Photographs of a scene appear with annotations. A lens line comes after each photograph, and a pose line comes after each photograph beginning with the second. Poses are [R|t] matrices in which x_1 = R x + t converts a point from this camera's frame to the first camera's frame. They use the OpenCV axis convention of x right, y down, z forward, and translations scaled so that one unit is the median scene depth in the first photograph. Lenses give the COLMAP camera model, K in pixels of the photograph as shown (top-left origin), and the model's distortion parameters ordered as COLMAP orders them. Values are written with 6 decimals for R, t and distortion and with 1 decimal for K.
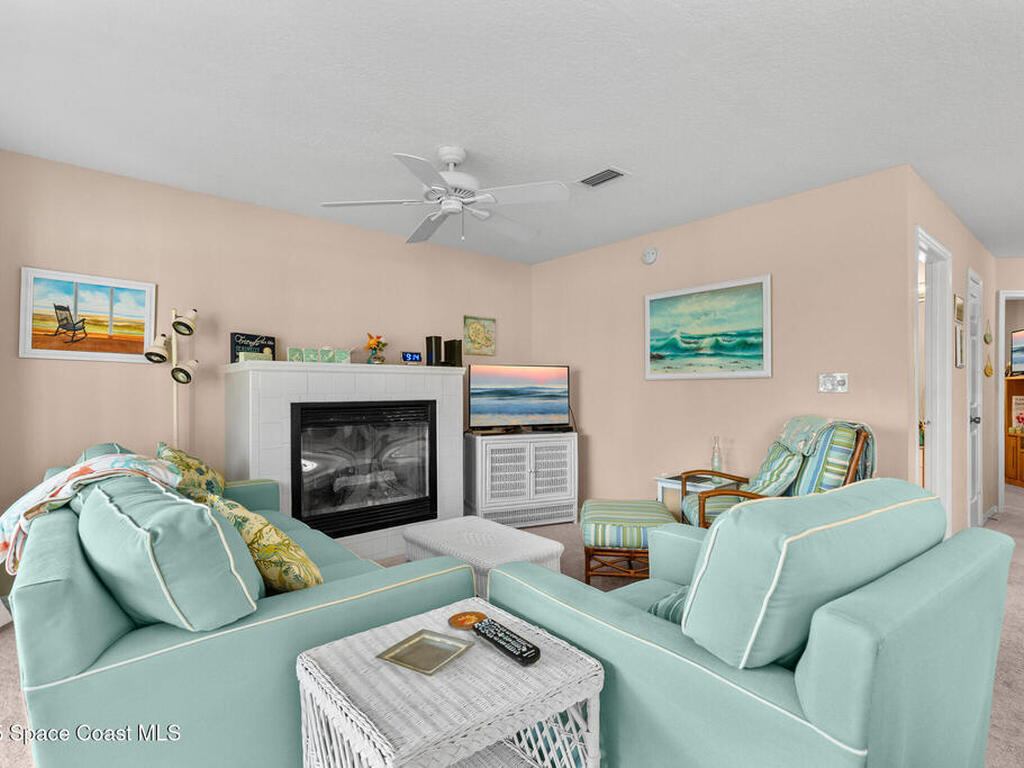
lens RADIAL K [[524.3, 0, 511.9], [0, 524.3, 387.6], [0, 0, 1]] dist [0.005760, 0.000971]
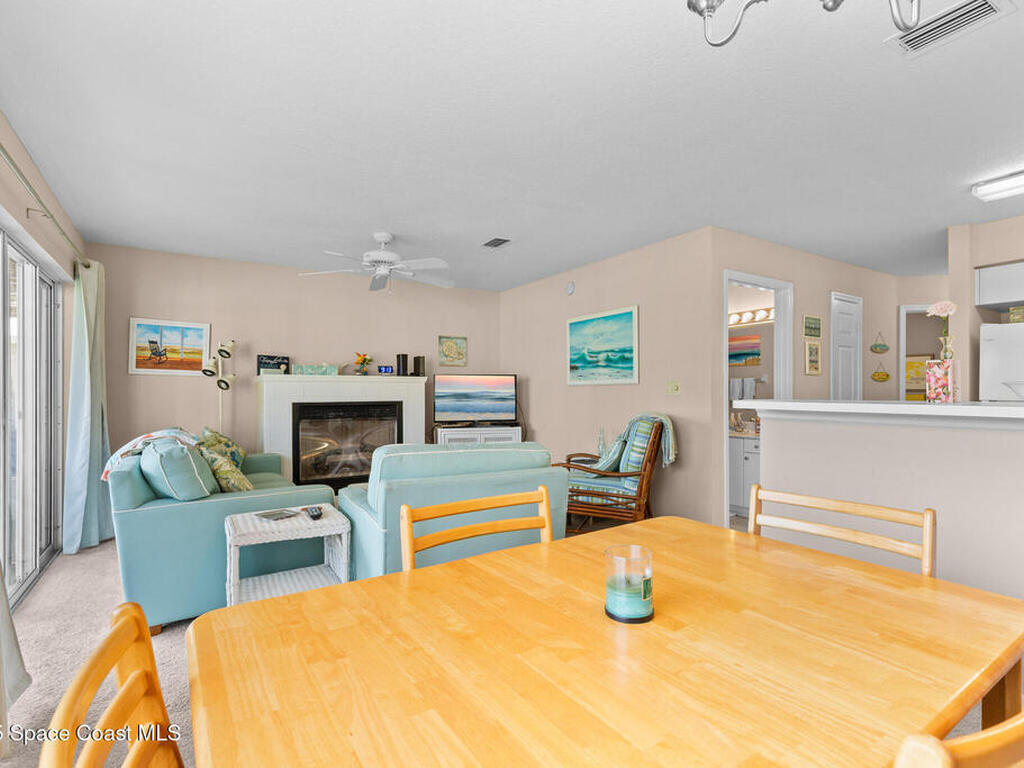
lens RADIAL K [[524.3, 0, 512.7], [0, 524.3, 386.5], [0, 0, 1]] dist [0.005760, 0.000971]
pose [[0.989312, -0.002960, -0.145786, 0.366714], [0.001927, 0.999972, -0.007229, -0.003976], [0.145804, 0.006871, 0.989290, -0.332977]]
